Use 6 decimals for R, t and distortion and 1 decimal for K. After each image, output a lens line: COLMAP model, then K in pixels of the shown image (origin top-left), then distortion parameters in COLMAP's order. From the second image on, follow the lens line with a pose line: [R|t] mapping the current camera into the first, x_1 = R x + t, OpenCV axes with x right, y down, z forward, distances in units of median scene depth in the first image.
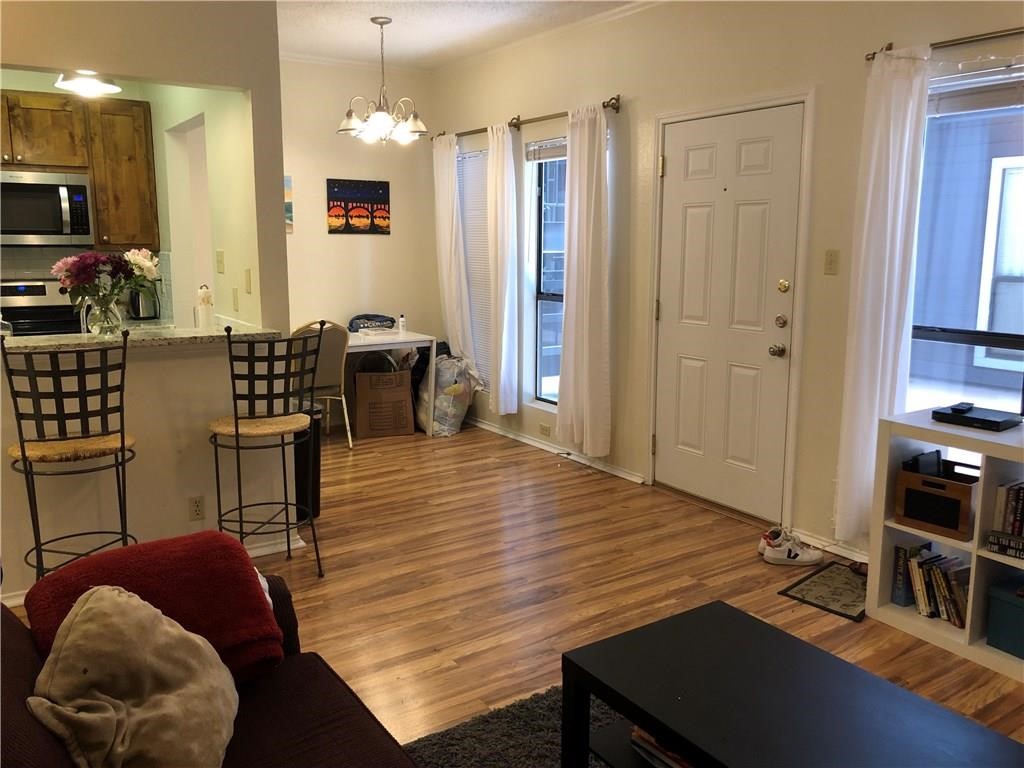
lens RADIAL K [[832.2, 0, 510.8], [0, 832.2, 377.9], [0, 0, 1]] dist [0.016473, 0.004382]
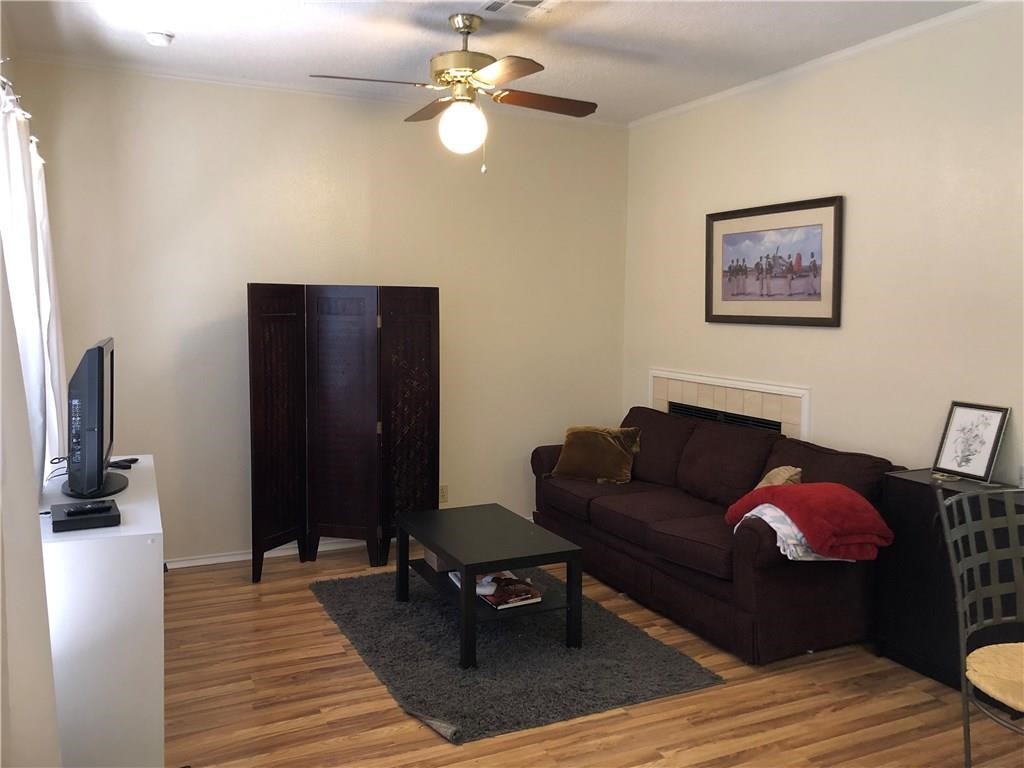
lens RADIAL K [[822.3, 0, 512.0], [0, 822.3, 384.0], [0, 0, 1]] dist [0.002028, -0.003703]
pose [[-0.989488, -0.023339, 0.142718, -0.016495], [0.013737, 0.967259, 0.253417, -0.254651], [-0.143959, 0.252714, -0.956771, 1.448679]]
